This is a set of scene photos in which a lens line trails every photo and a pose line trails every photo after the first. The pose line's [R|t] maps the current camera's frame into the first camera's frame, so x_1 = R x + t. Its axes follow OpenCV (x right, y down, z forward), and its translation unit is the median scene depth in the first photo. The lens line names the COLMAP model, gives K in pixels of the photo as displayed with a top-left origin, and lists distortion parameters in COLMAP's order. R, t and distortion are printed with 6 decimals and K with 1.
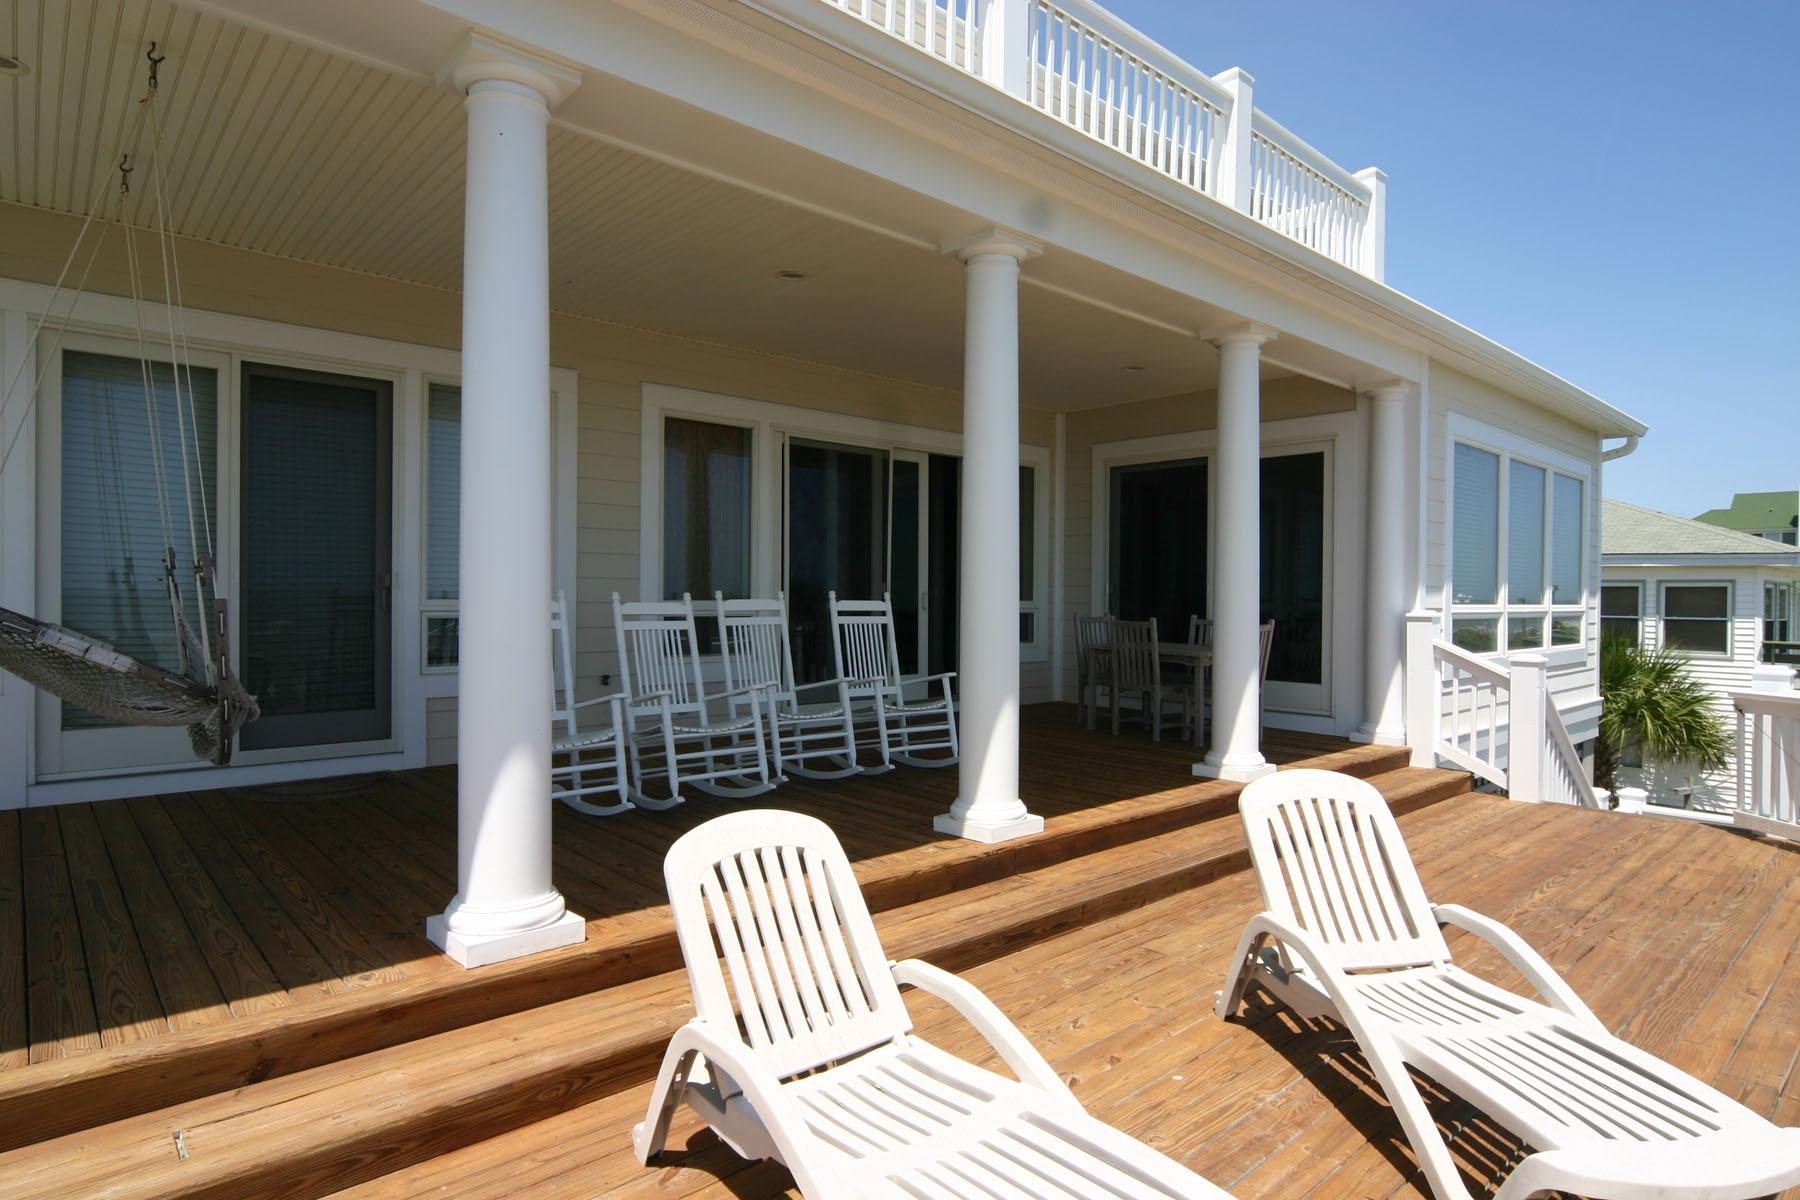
lens RADIAL K [[969.4, 0, 900.0], [0, 969.4, 600.0], [0, 0, 1]] dist [-0.059844, -0.000702]
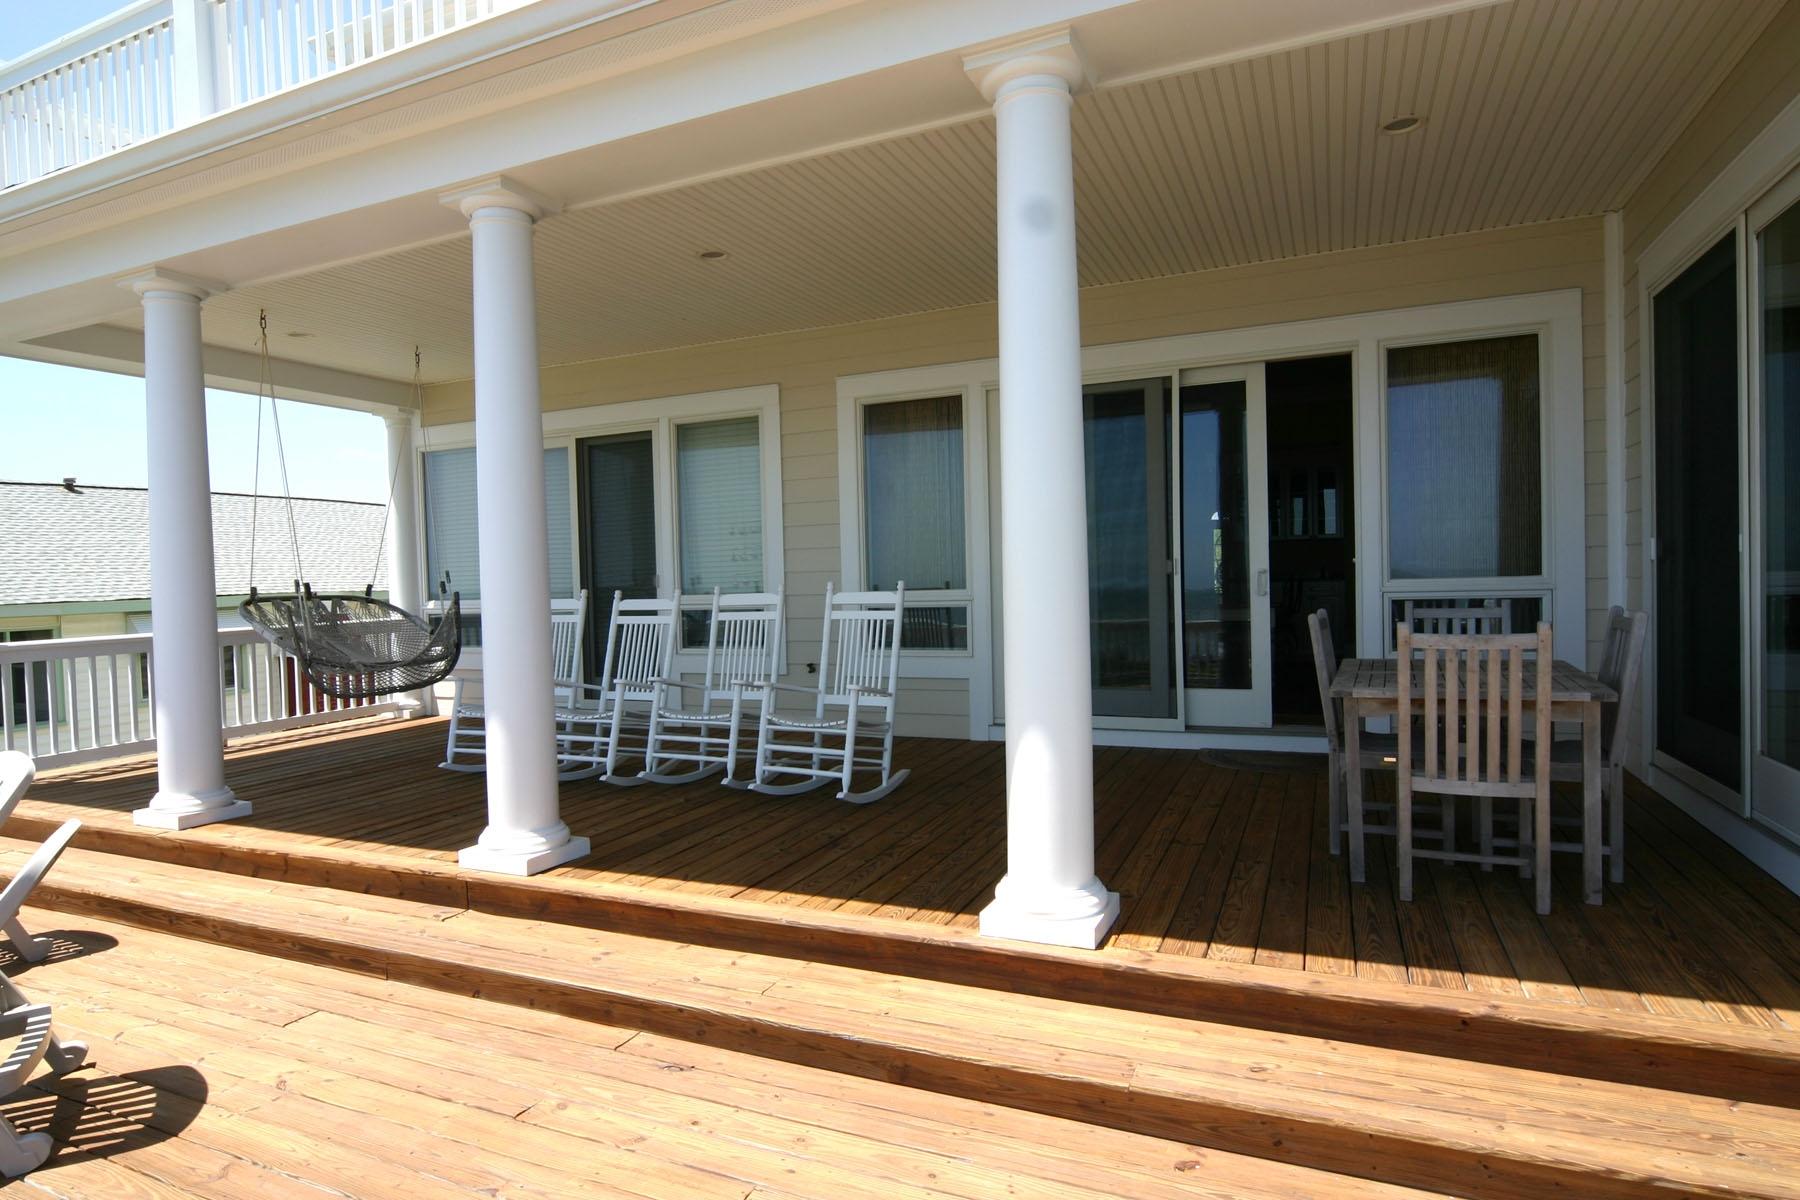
lens RADIAL K [[997.6, 0, 900.0], [0, 997.6, 600.0], [0, 0, 1]] dist [-0.000554, -0.001845]
pose [[0.409372, 0.001539, -0.912366, 0.861309], [0.024844, 0.999609, 0.012834, -0.004441], [0.912029, -0.027921, 0.409174, 0.753629]]
